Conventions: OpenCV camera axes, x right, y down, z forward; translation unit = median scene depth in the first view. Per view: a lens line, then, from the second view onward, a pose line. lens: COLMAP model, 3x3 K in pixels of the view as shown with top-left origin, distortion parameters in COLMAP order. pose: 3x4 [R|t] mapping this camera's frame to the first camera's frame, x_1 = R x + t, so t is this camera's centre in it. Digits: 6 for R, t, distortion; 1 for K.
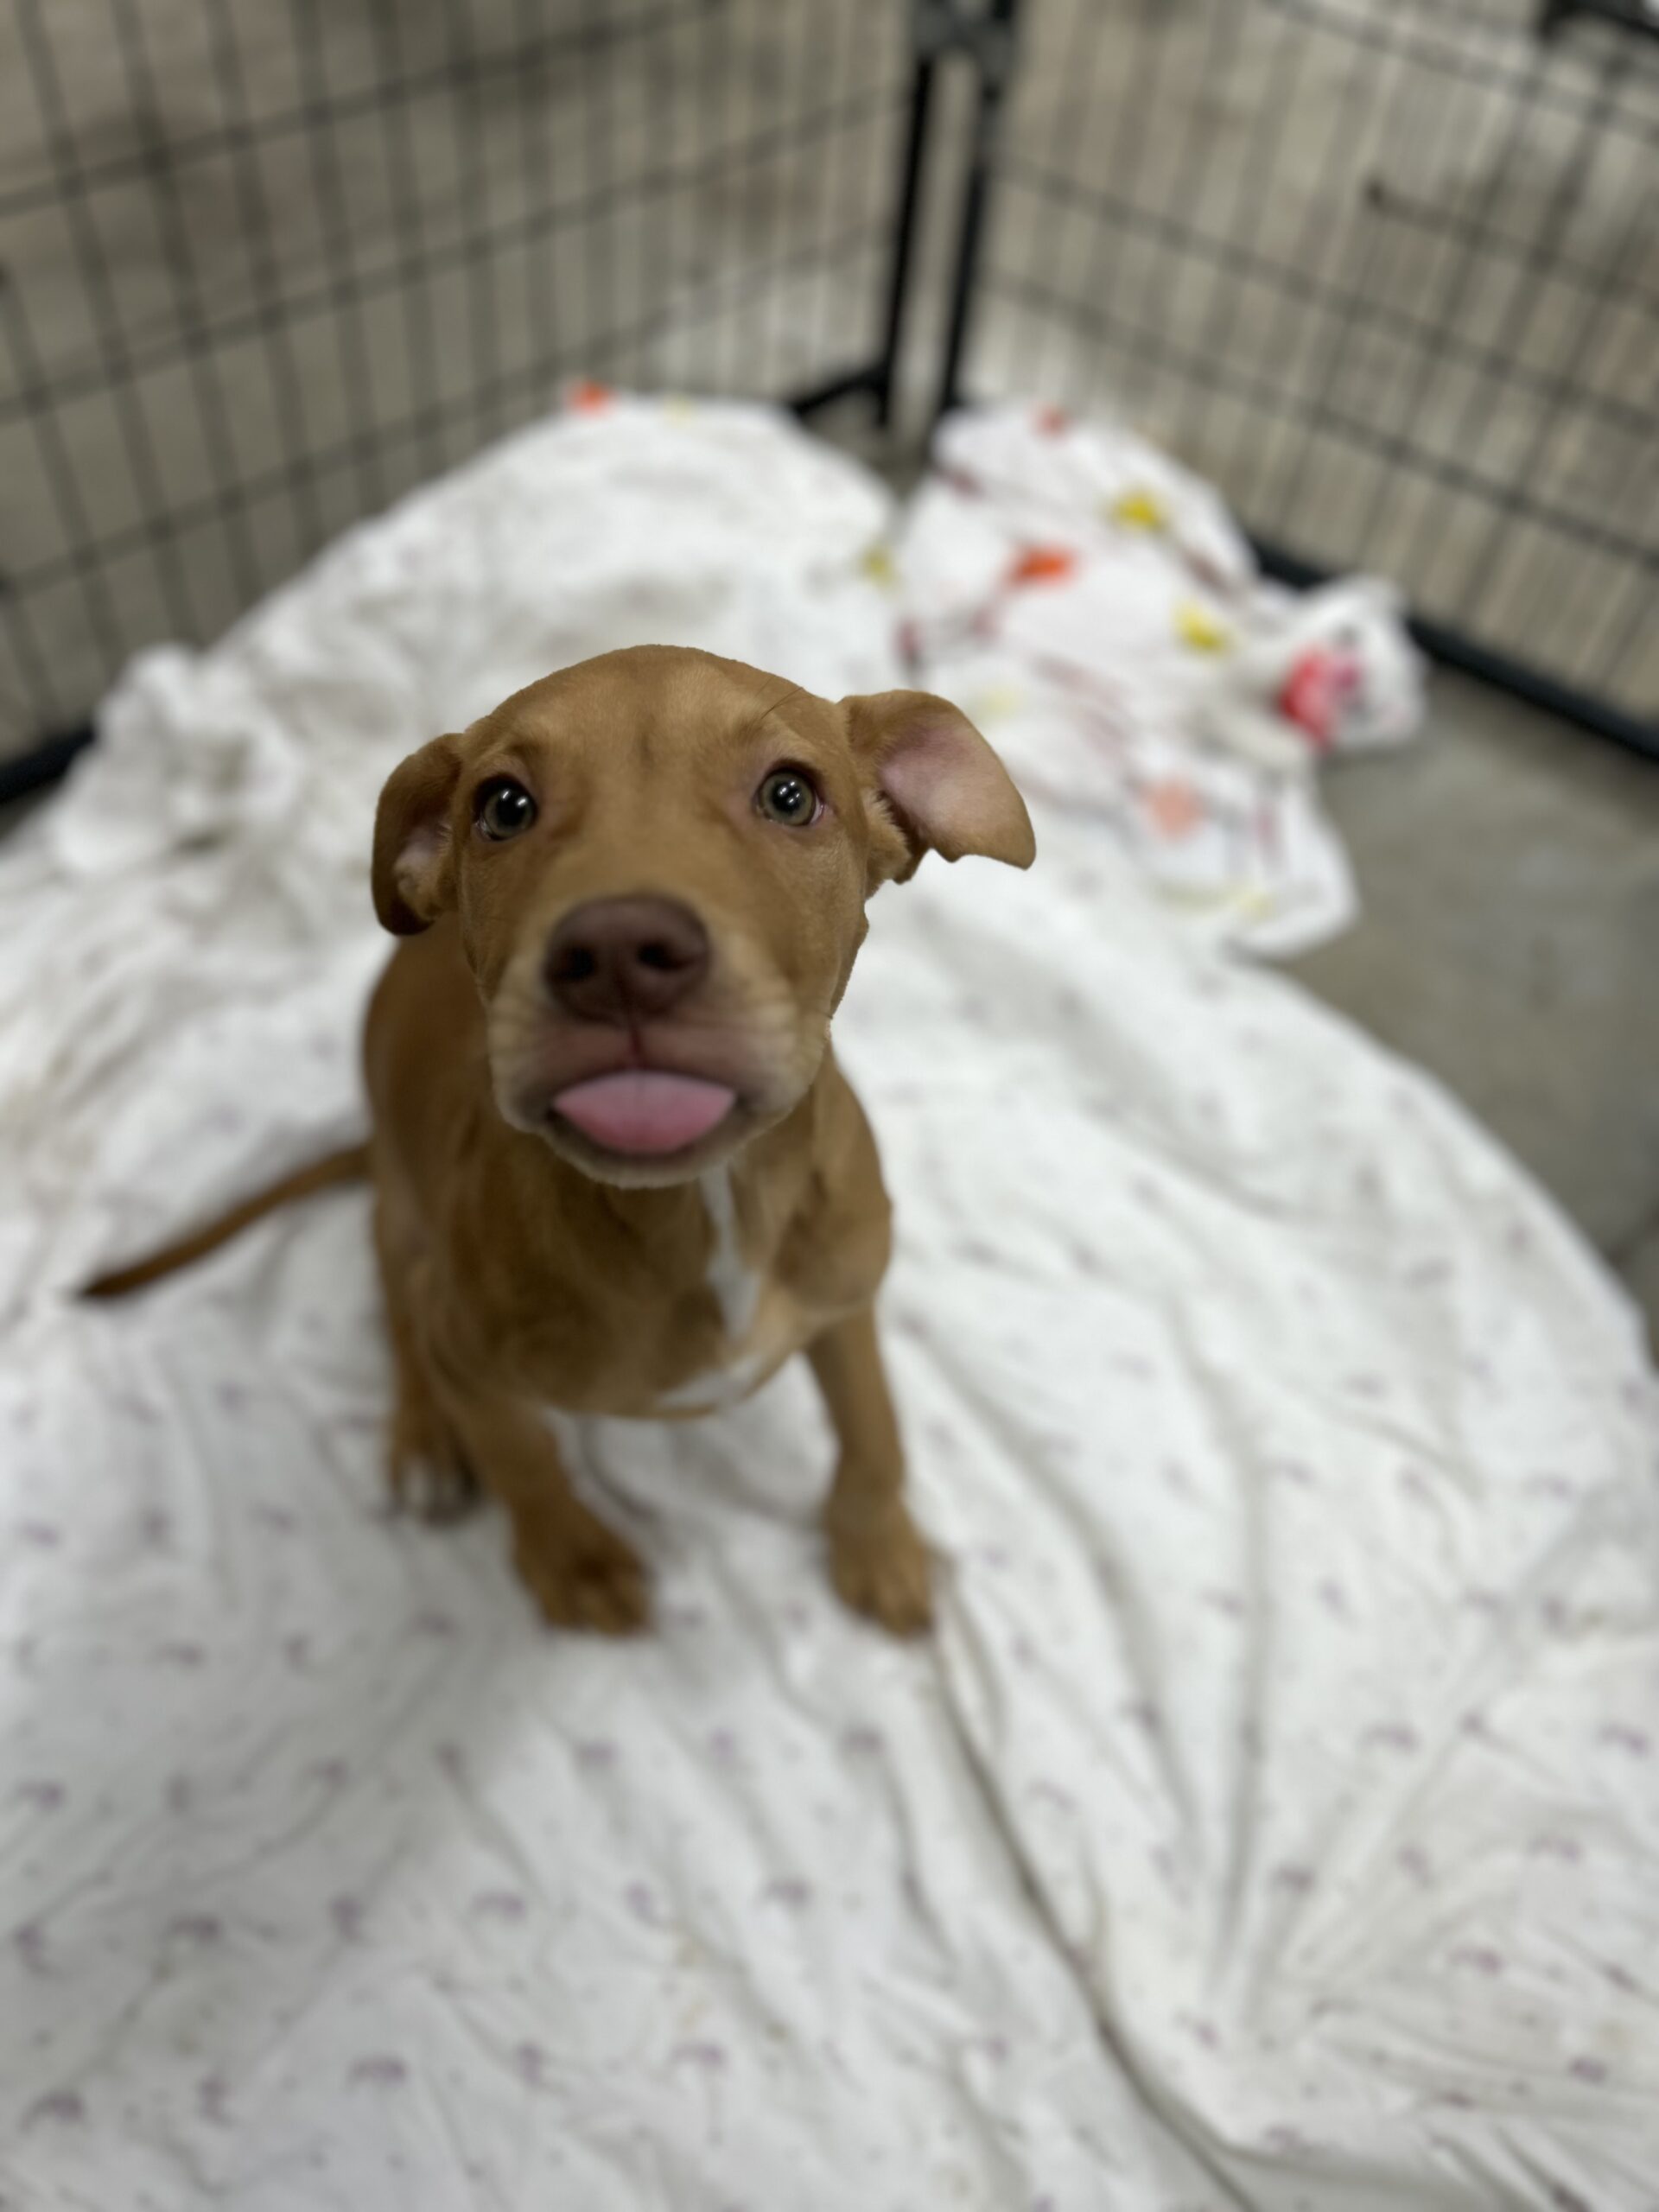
lens RADIAL K [[1702.4, 0, 797.4], [0, 1702.4, 1080.7], [0, 0, 1]] dist [0.001934, -0.006507]
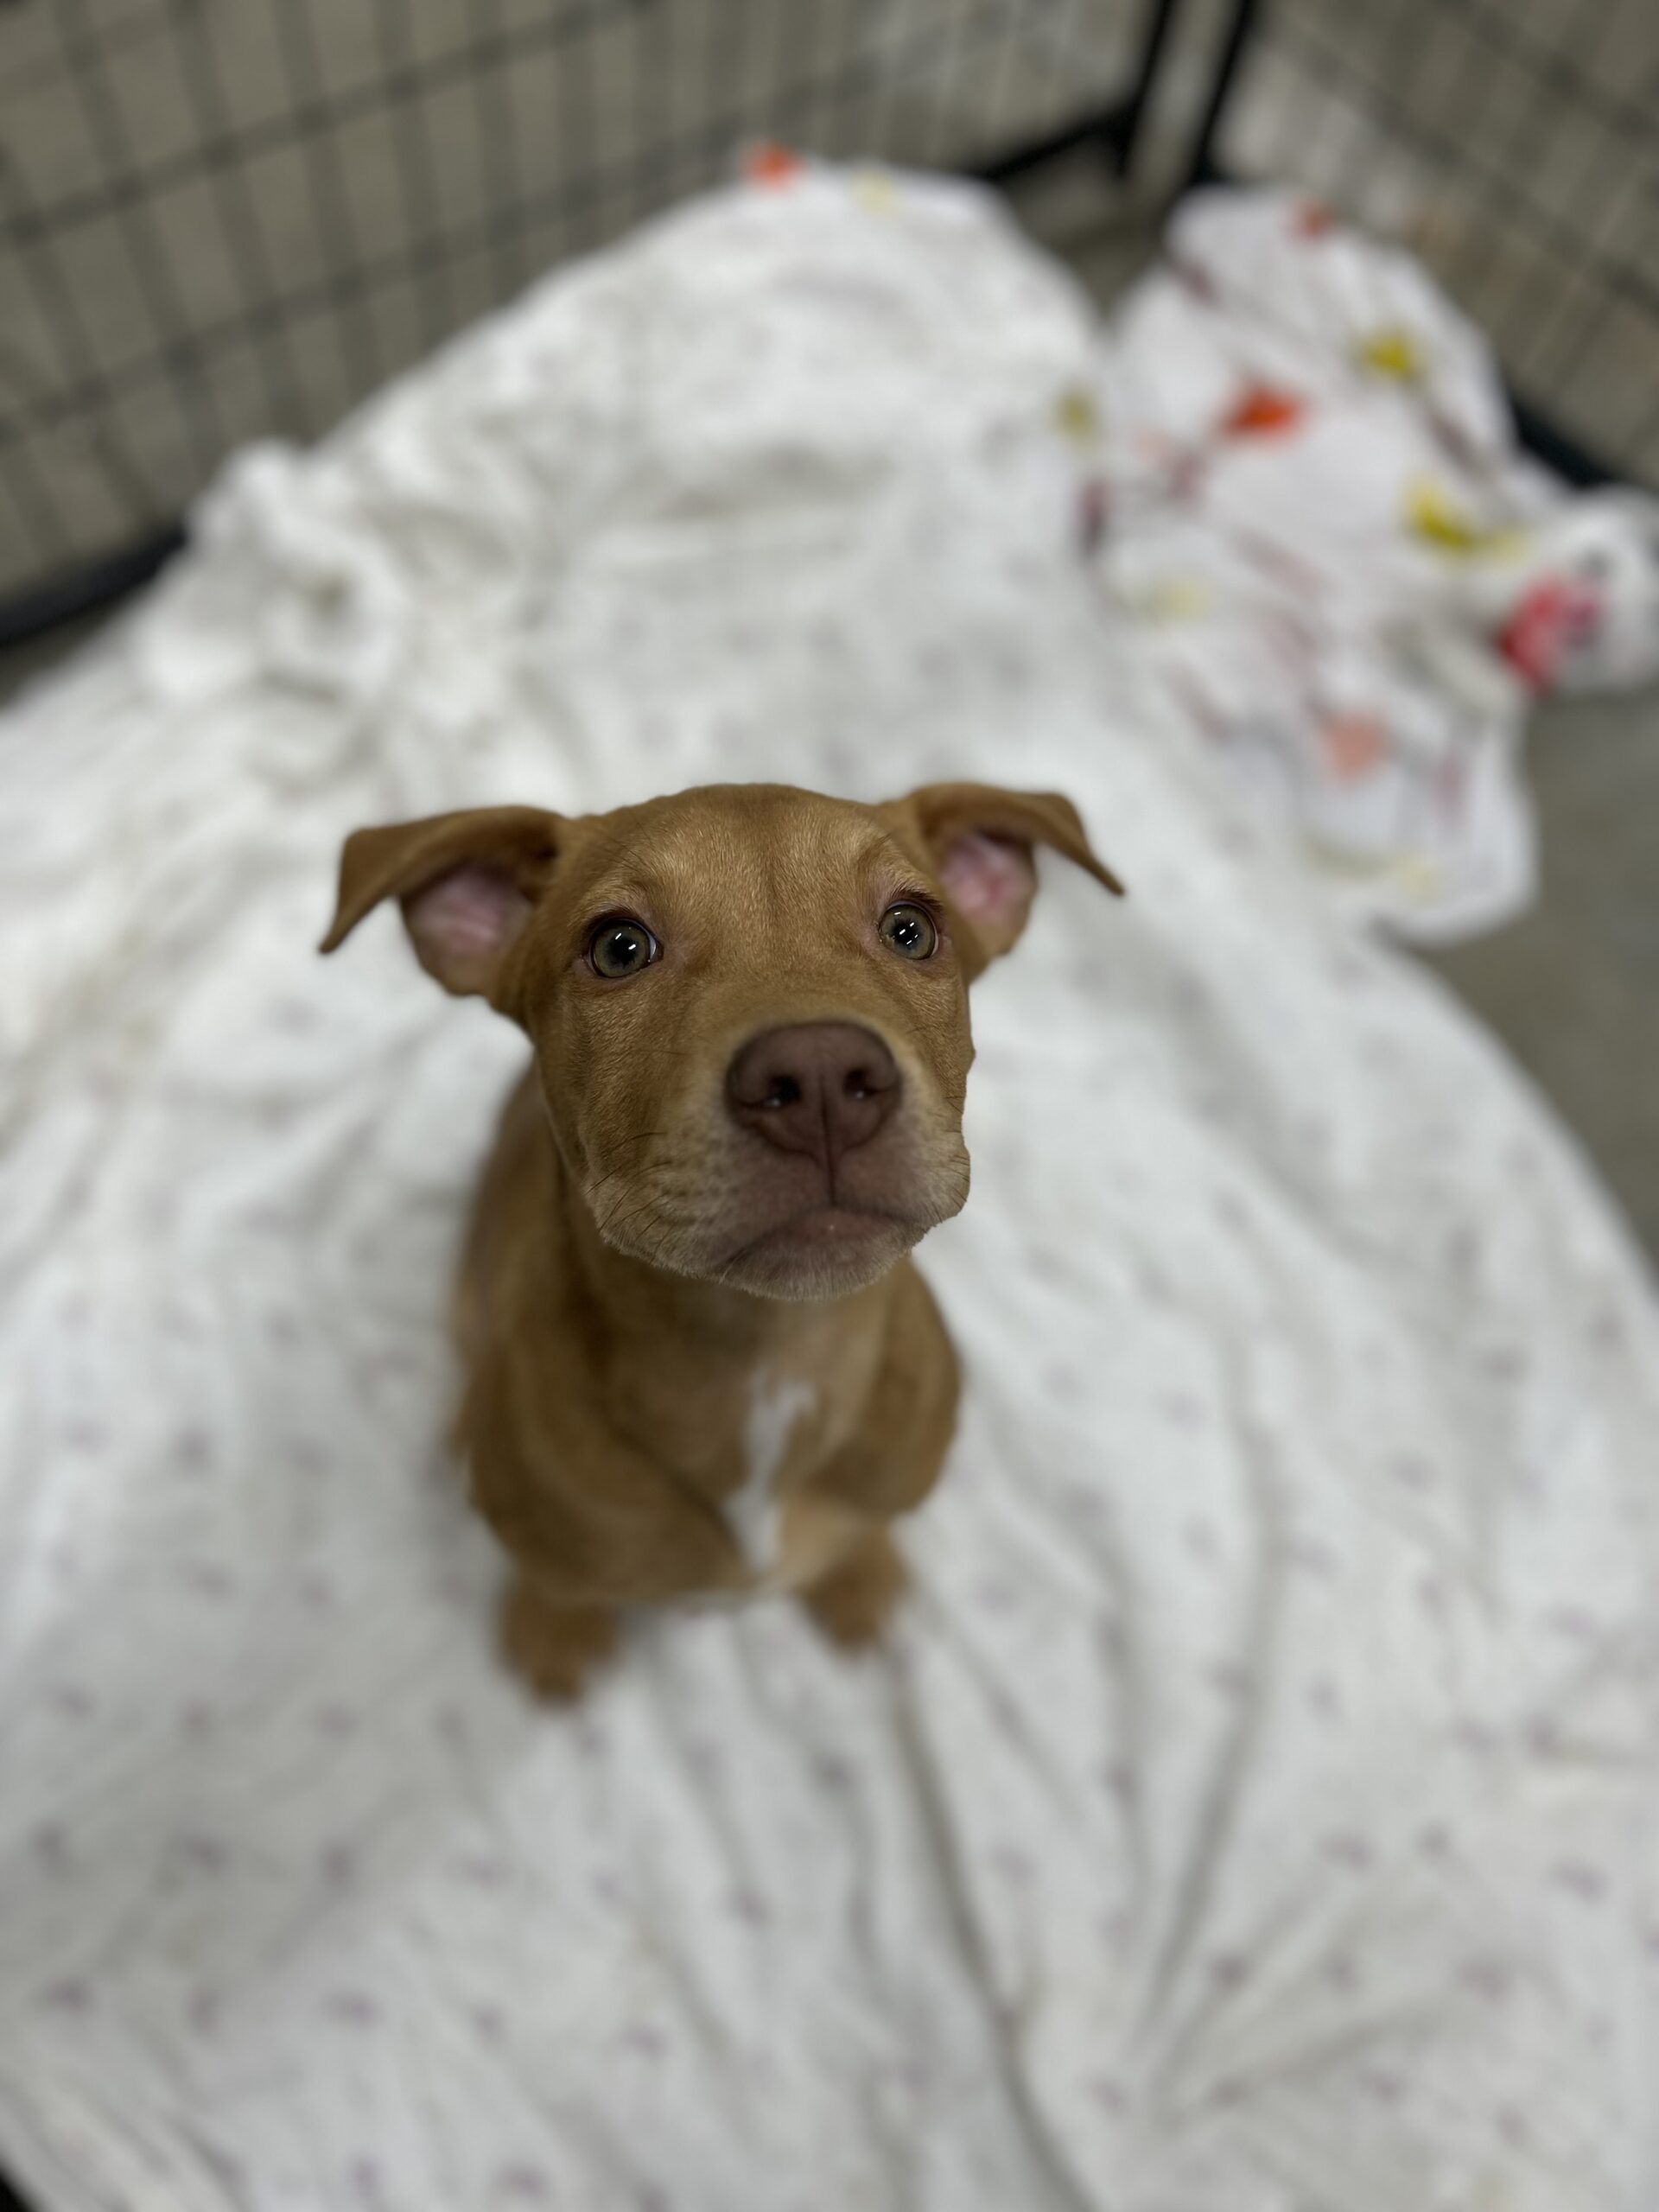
lens RADIAL K [[1702.4, 0, 822.2], [0, 1702.4, 1096.0], [0, 0, 1]] dist [0.001934, -0.006507]
pose [[0.988495, 0.142447, -0.050864, 0.018705], [-0.125521, 0.960174, 0.249622, -0.217063], [0.084396, -0.240366, 0.967007, 0.075771]]
